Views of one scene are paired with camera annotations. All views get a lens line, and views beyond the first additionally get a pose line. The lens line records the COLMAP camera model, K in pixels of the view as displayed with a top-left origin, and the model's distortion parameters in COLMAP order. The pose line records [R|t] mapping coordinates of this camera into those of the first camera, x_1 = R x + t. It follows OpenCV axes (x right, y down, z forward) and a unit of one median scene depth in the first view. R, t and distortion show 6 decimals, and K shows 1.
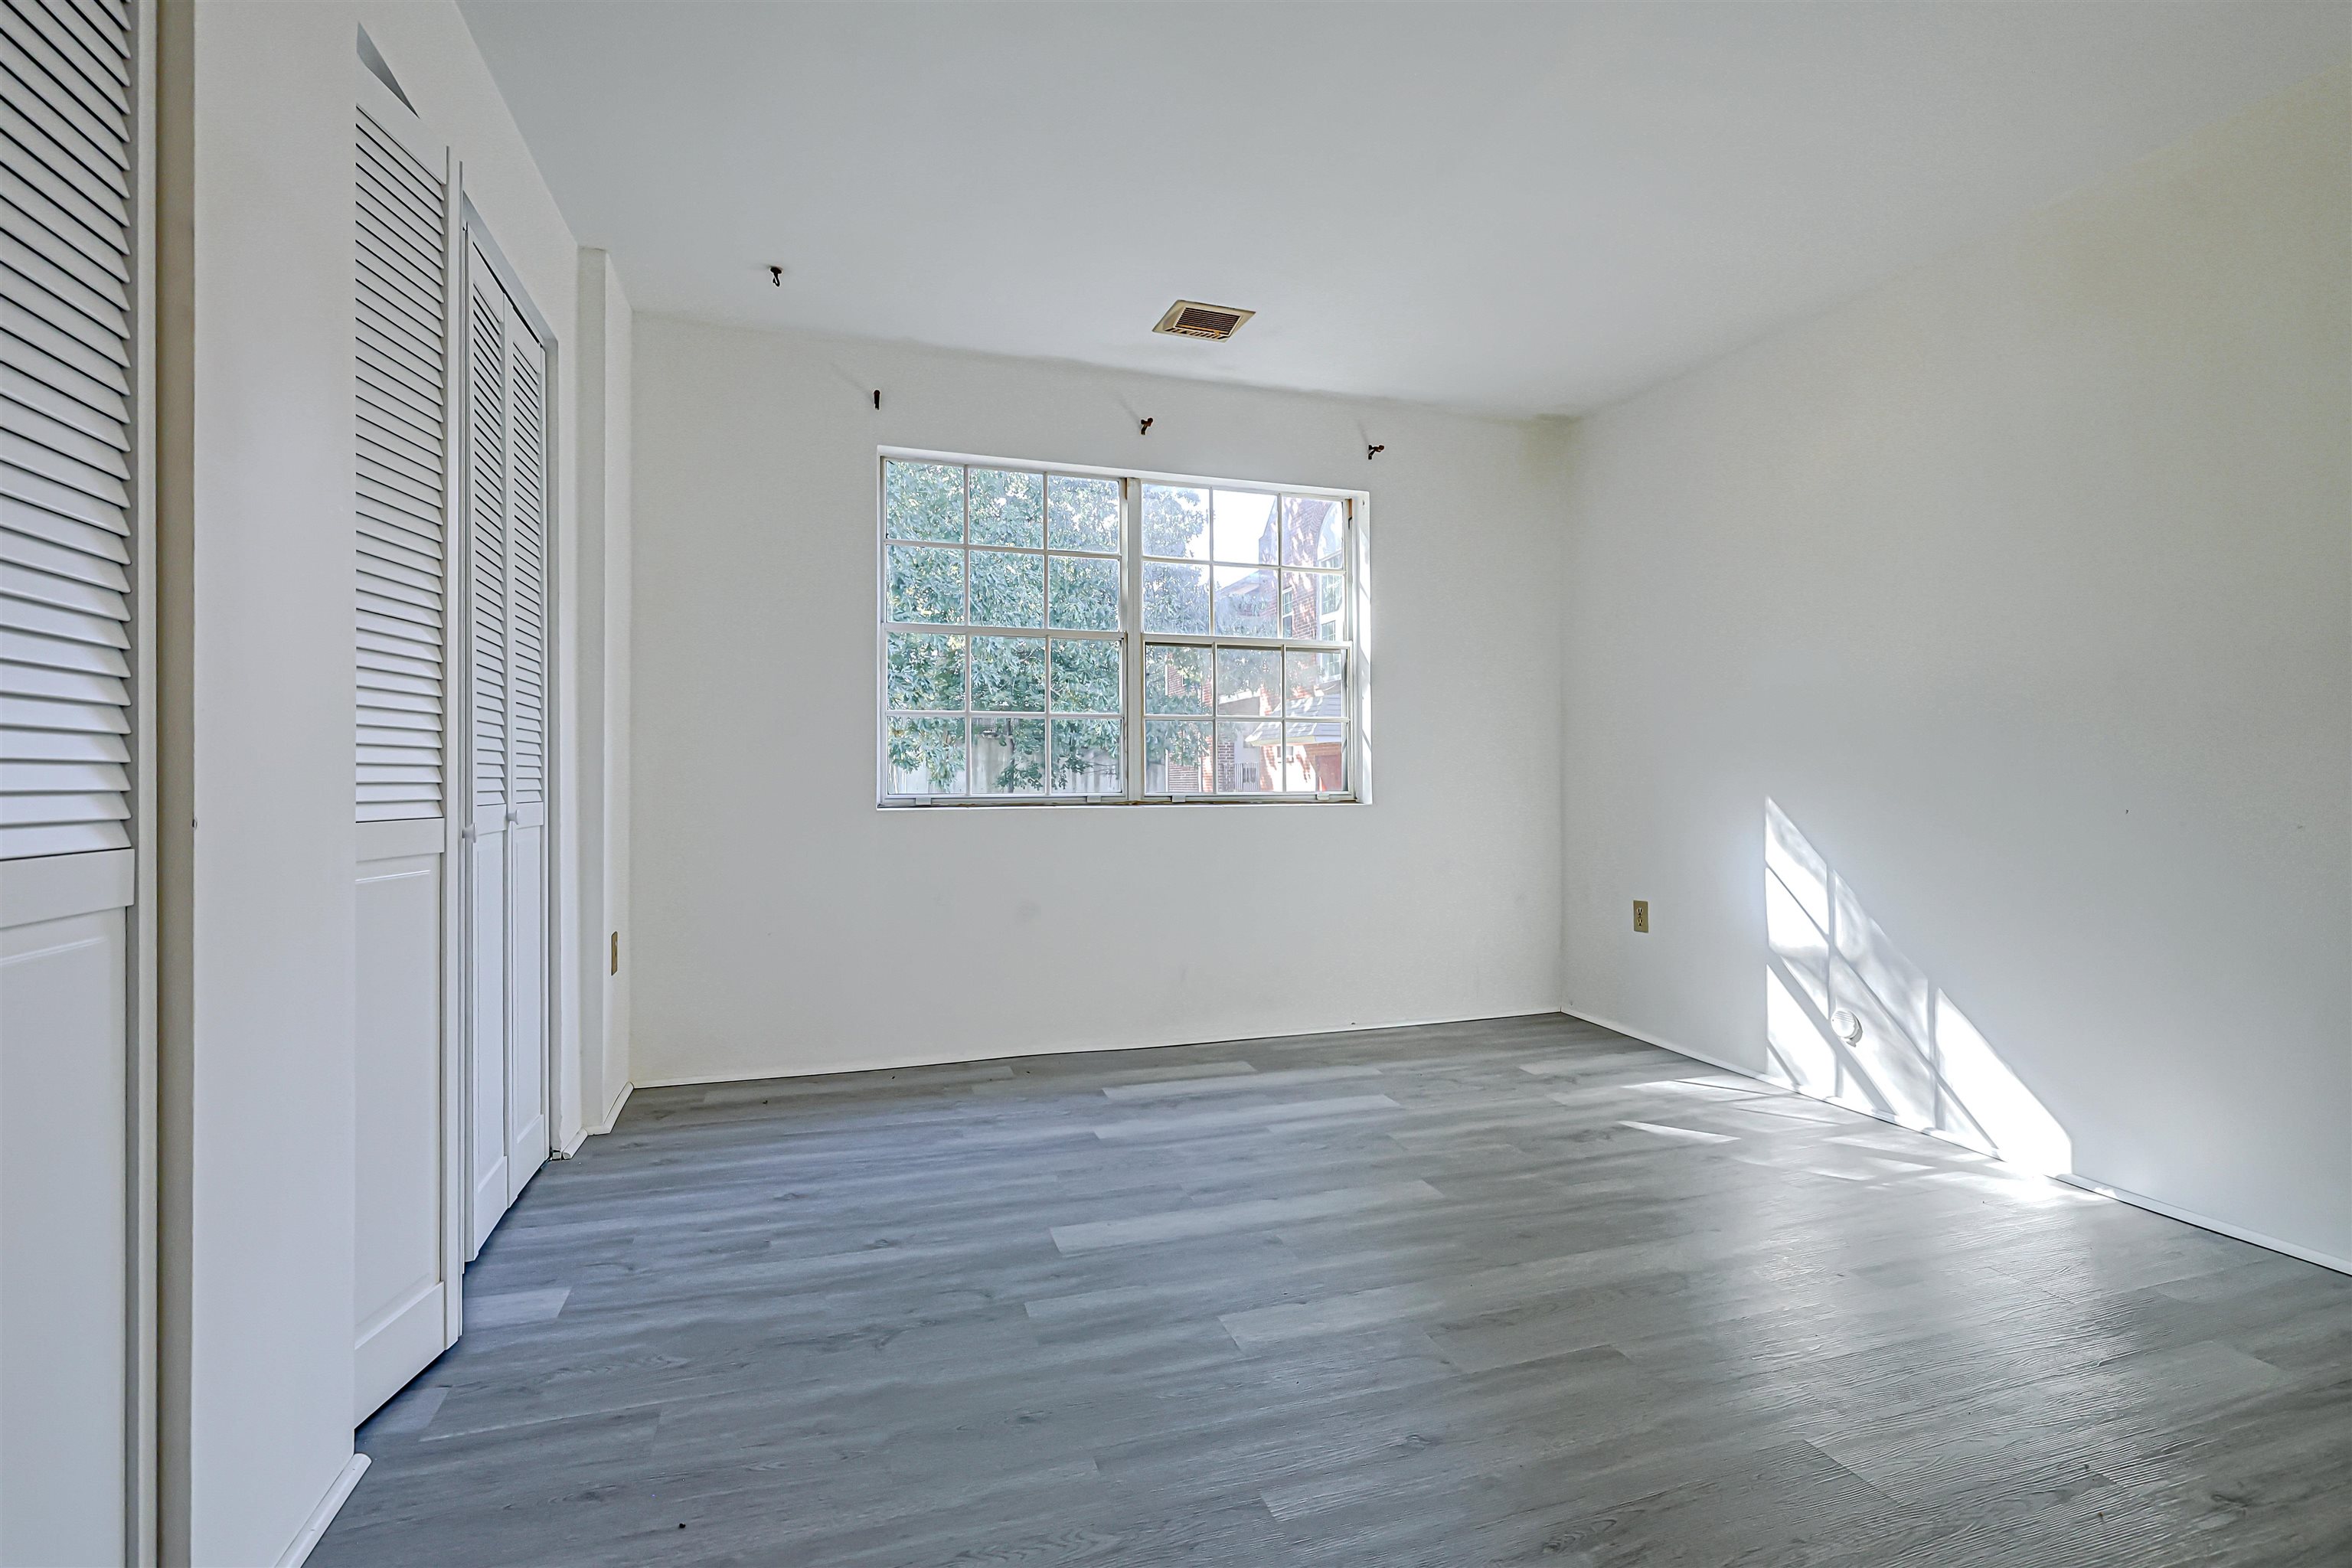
lens RADIAL K [[1047.9, 0, 1172.1], [0, 1047.9, 781.6], [0, 0, 1]] dist [-0.000513, -0.000570]
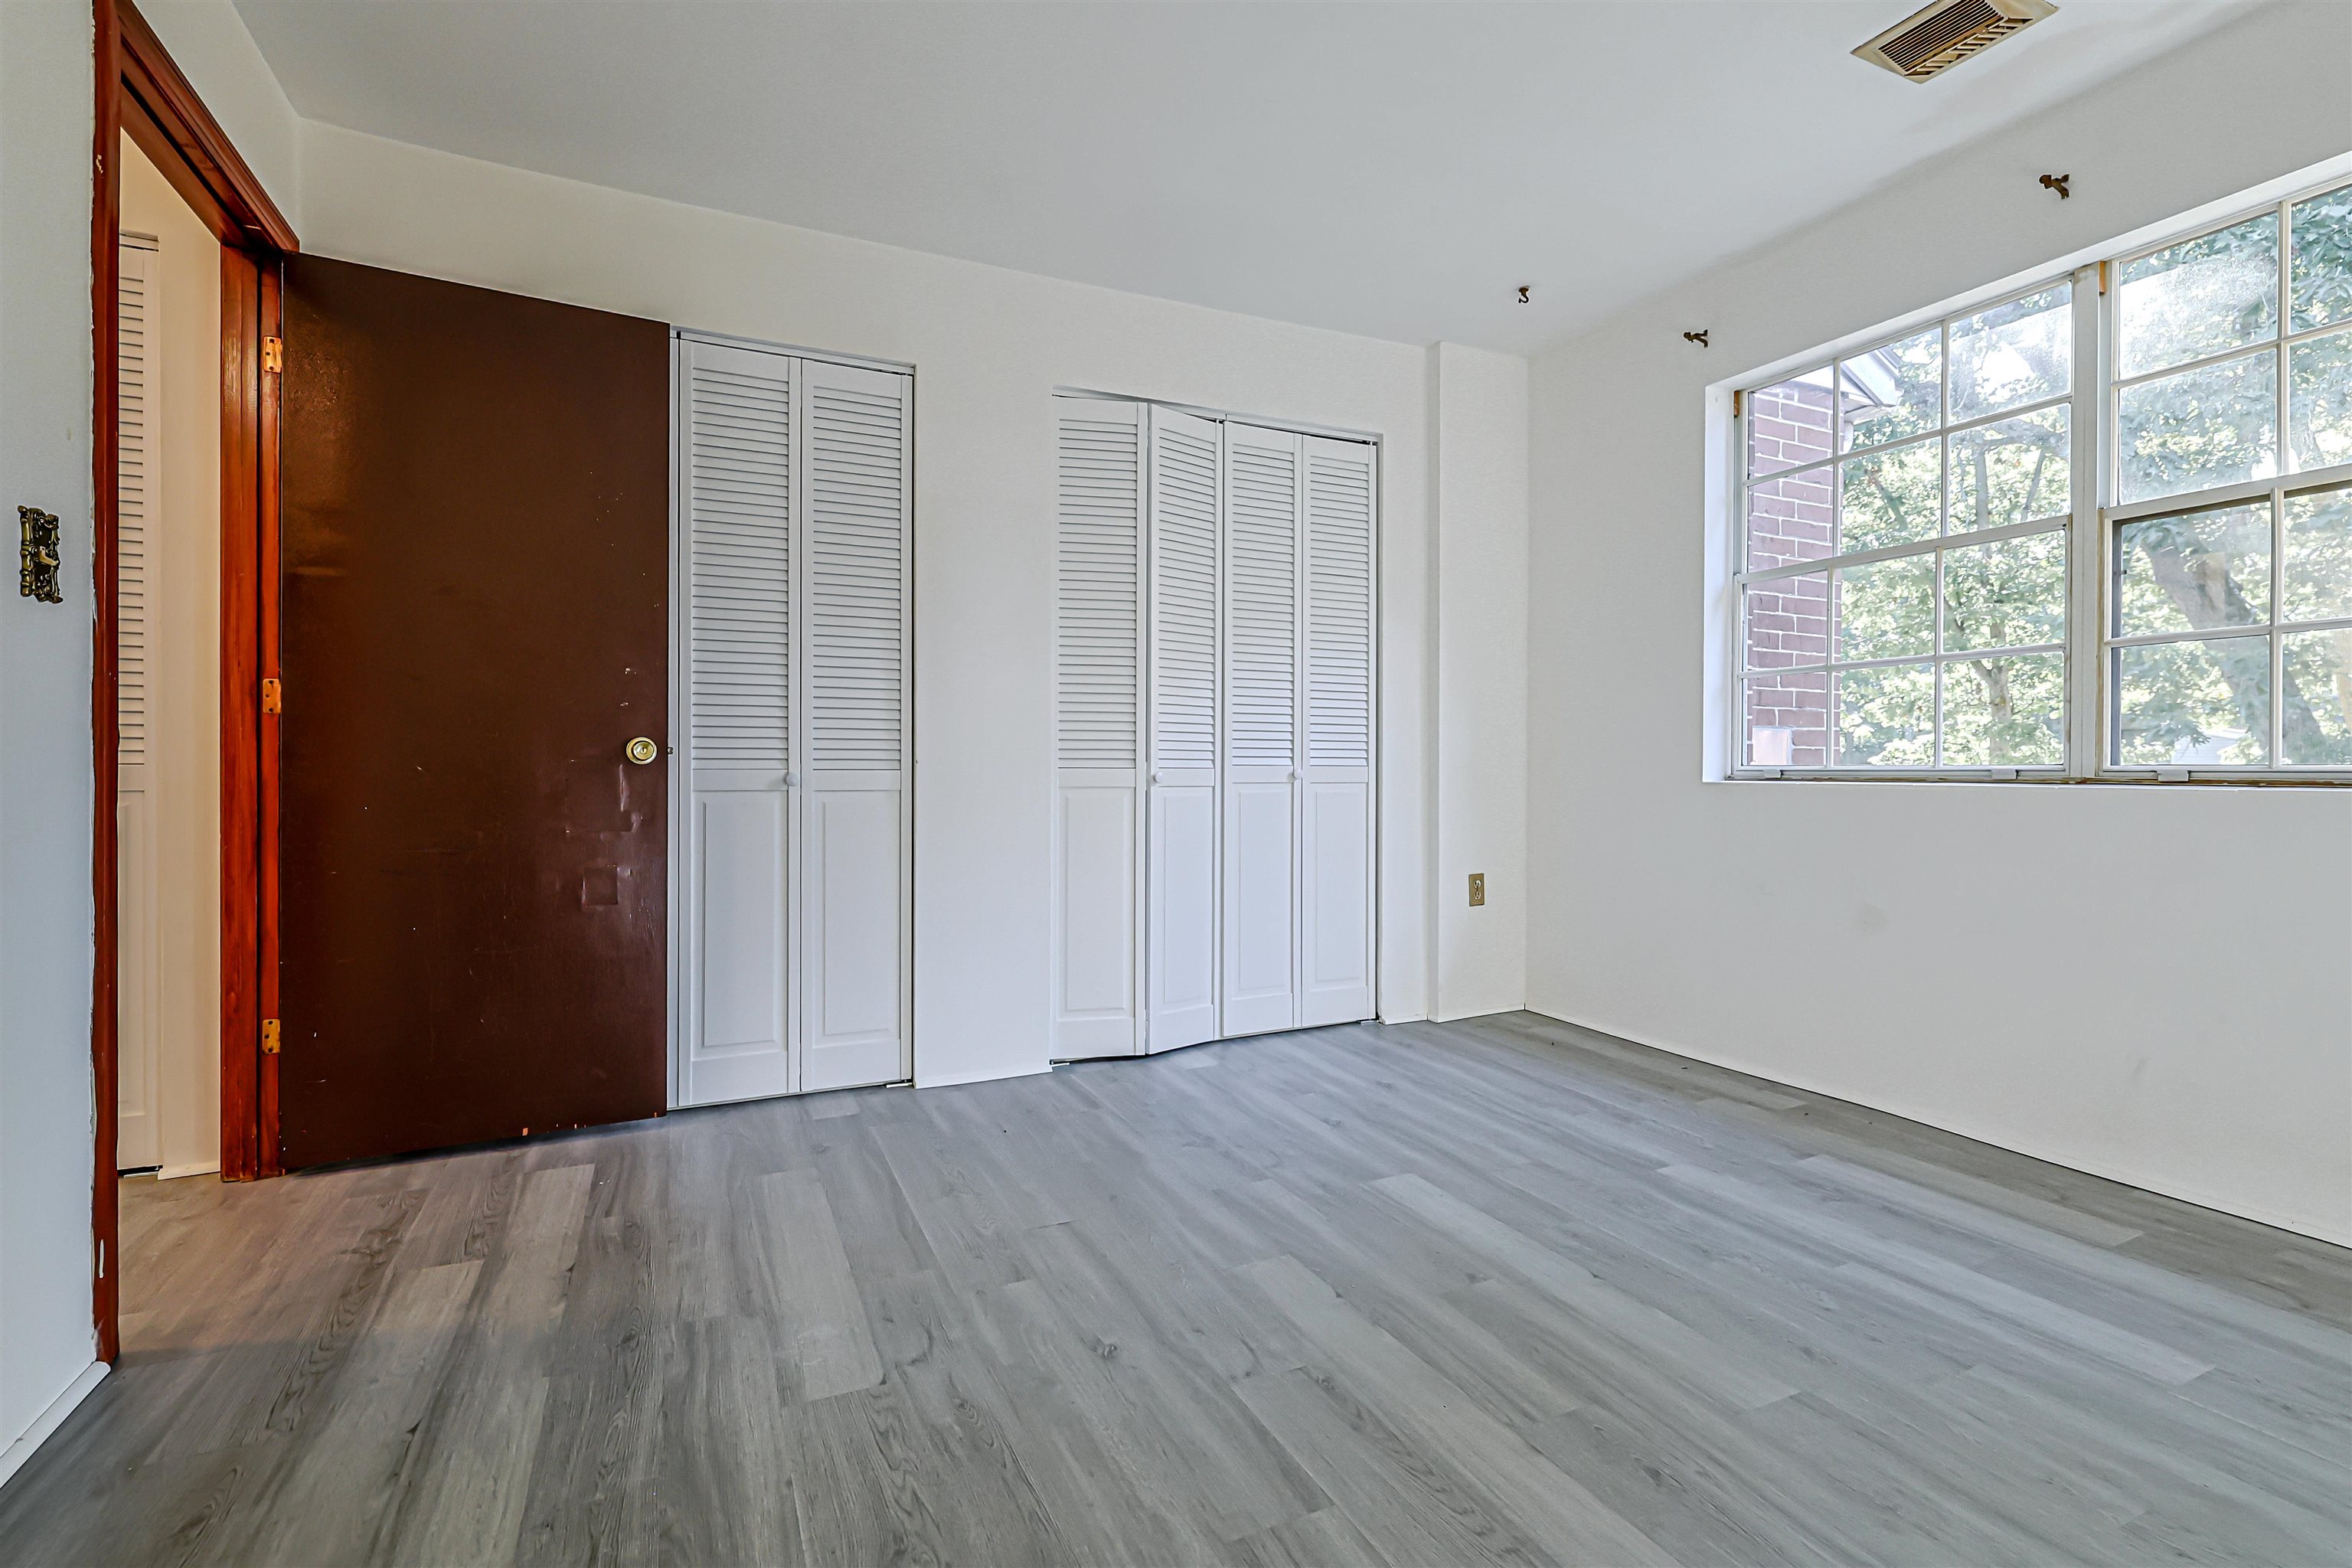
lens RADIAL K [[1047.9, 0, 1172.1], [0, 1047.9, 781.6], [0, 0, 1]] dist [-0.000513, -0.000570]
pose [[0.129255, 0.013506, -0.991519, 0.736992], [-0.005033, 0.999903, 0.012964, 0.021662], [0.991599, 0.003315, 0.129310, 0.528175]]
